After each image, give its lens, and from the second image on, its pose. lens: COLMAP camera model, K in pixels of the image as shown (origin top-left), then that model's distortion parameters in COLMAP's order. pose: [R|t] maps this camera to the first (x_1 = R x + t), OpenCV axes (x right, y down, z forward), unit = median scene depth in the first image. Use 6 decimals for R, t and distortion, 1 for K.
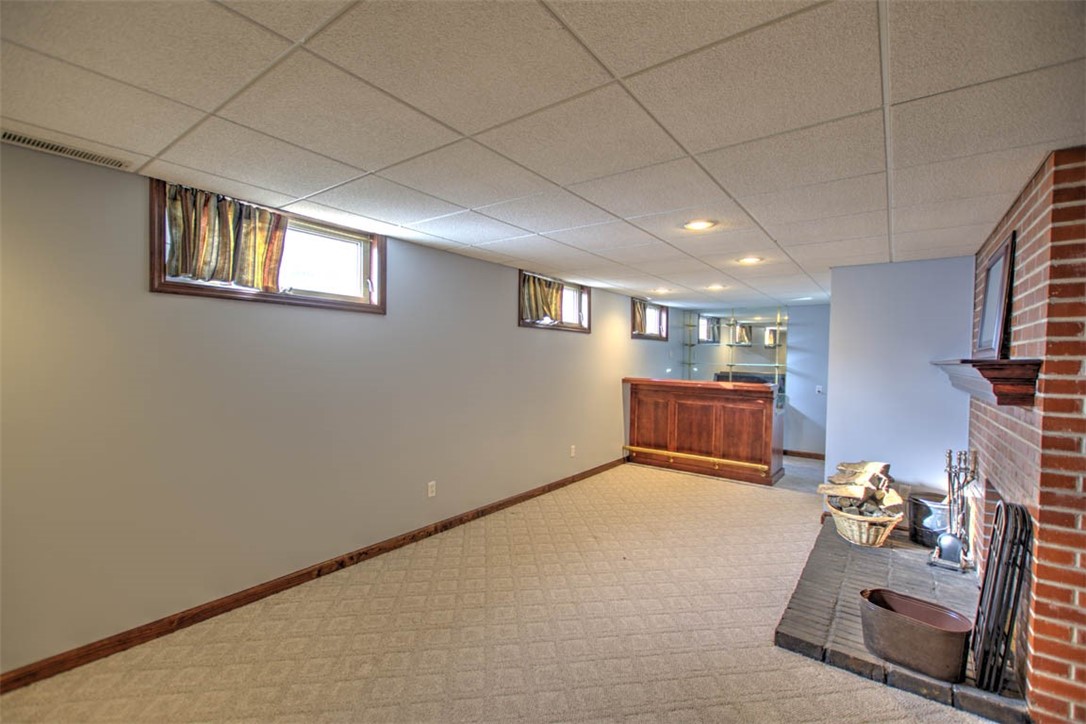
lens RADIAL K [[470.7, 0, 545.7], [0, 470.7, 362.1], [0, 0, 1]] dist [0.006678, -0.003238]
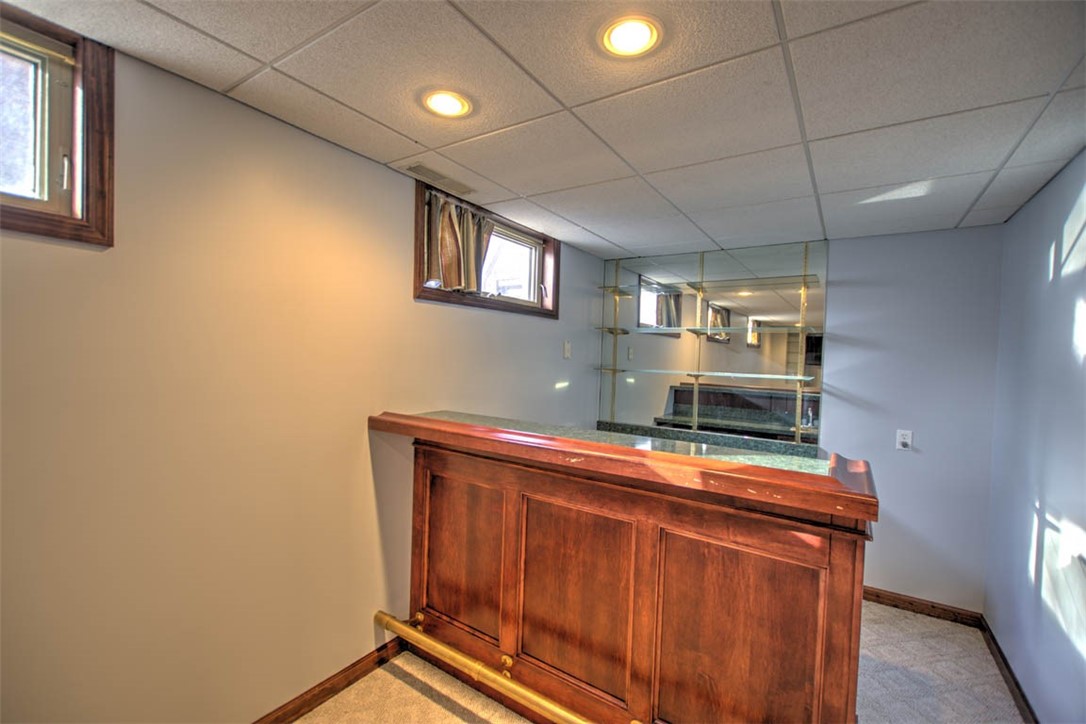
lens RADIAL K [[470.7, 0, 539.3], [0, 470.7, 365.3], [0, 0, 1]] dist [0.006678, -0.003238]
pose [[0.998694, 0.017616, 0.047964, 0.252308], [-0.018019, 0.999806, 0.007976, -0.004927], [-0.047814, -0.008830, 0.998817, 0.635759]]
